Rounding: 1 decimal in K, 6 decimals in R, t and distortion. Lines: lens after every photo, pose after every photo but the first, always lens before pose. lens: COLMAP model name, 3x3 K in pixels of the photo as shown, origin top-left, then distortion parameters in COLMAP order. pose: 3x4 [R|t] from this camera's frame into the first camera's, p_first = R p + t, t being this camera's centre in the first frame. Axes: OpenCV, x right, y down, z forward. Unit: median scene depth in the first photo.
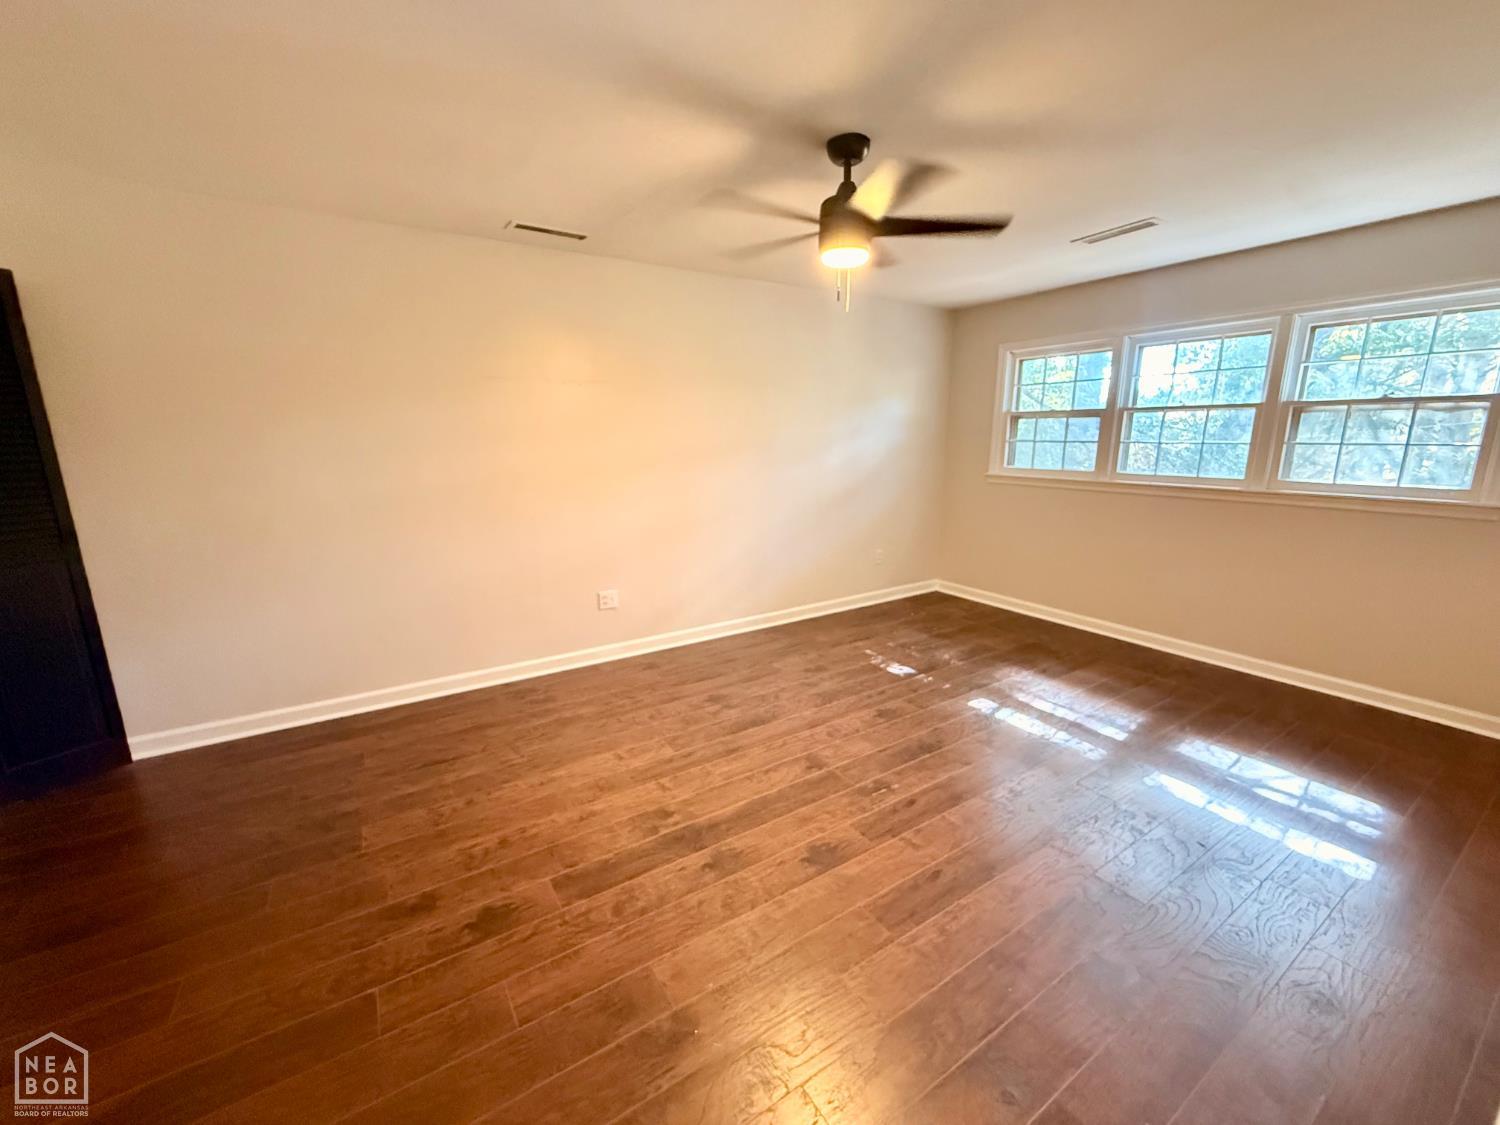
lens RADIAL K [[596.8, 0, 744.3], [0, 596.8, 563.1], [0, 0, 1]] dist [-0.001215, 0.000415]
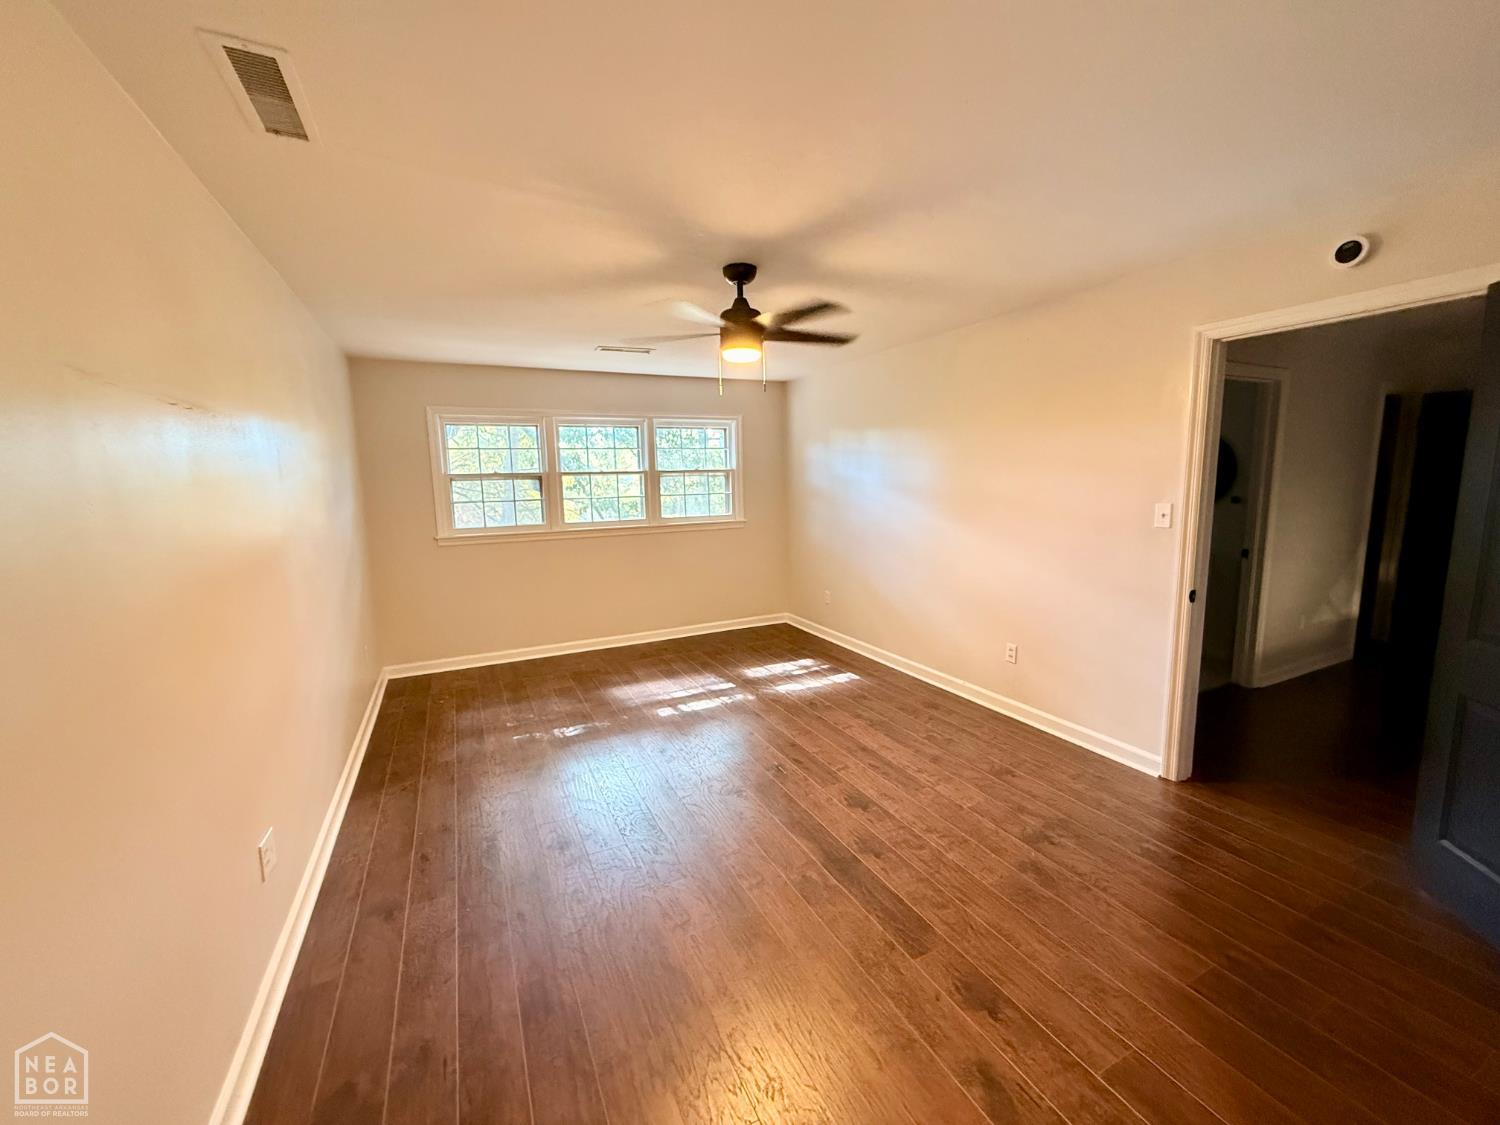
lens RADIAL K [[596.8, 0, 744.3], [0, 596.8, 563.1], [0, 0, 1]] dist [-0.001215, 0.000415]
pose [[0.124032, -0.139640, 0.982404, -0.750278], [0.234142, 0.966210, 0.107777, -0.153347], [-0.964258, 0.216654, 0.152536, 0.609258]]
